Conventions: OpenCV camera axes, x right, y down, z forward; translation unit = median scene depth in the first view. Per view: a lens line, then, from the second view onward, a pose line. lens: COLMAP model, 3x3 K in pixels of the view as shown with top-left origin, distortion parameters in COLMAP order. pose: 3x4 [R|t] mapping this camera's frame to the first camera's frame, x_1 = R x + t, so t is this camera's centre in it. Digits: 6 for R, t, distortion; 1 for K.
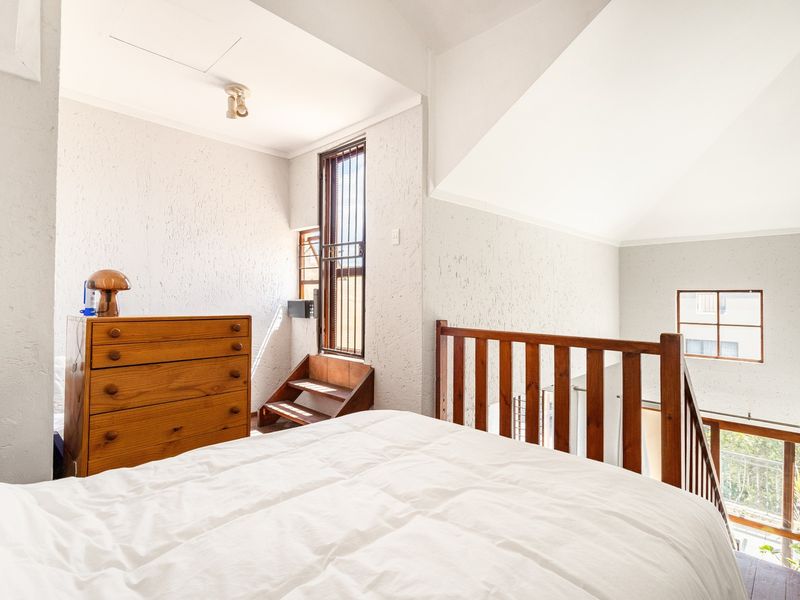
lens RADIAL K [[413.5, 0, 393.3], [0, 413.5, 291.0], [0, 0, 1]] dist [-0.004315, -0.000017]
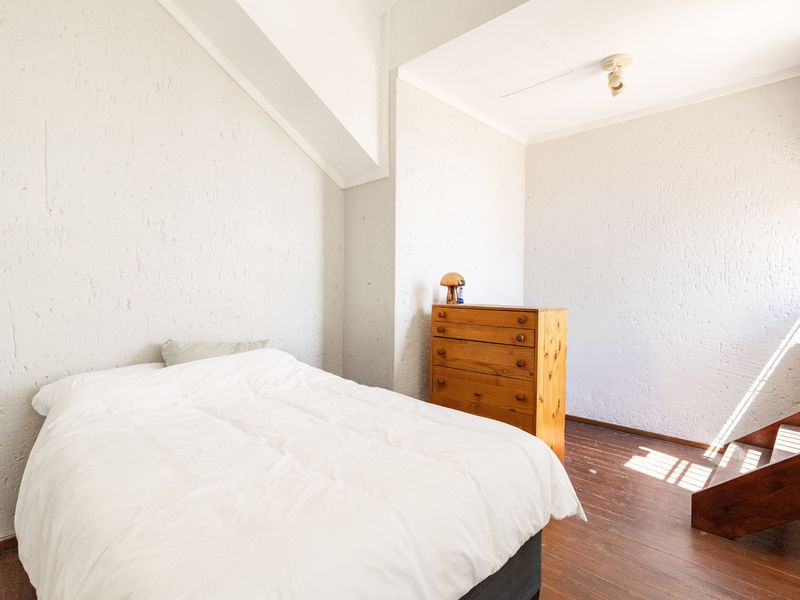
lens RADIAL K [[413.5, 0, 393.3], [0, 413.5, 291.0], [0, 0, 1]] dist [-0.004315, -0.000017]
pose [[-0.006950, -0.005873, -0.999959, 0.751335], [0.006052, 0.999964, -0.005915, 0.021217], [0.999958, -0.006093, -0.006914, 0.747568]]
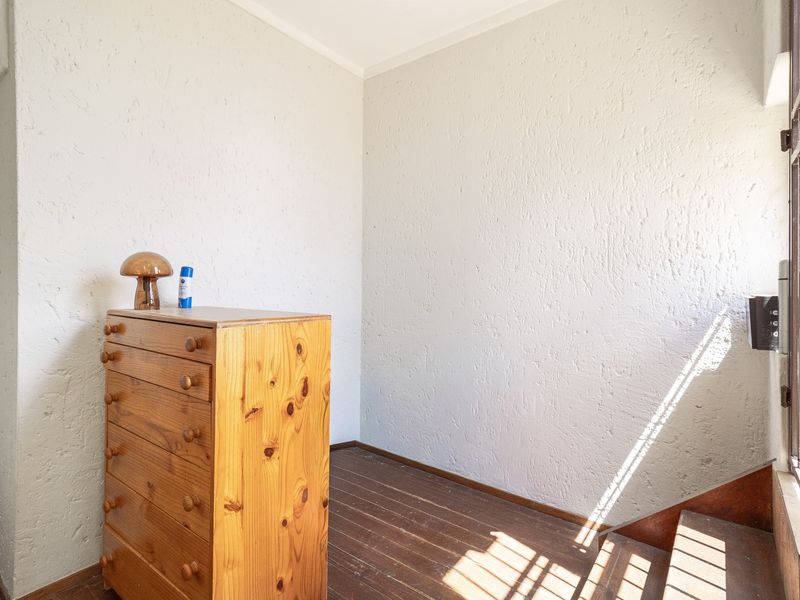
lens RADIAL K [[413.5, 0, 393.3], [0, 413.5, 291.0], [0, 0, 1]] dist [-0.004315, -0.000017]
pose [[0.114382, 0.003987, -0.993429, 0.174470], [0.010687, 0.999929, 0.005243, 0.025915], [0.993379, -0.011217, 0.114331, 1.308212]]
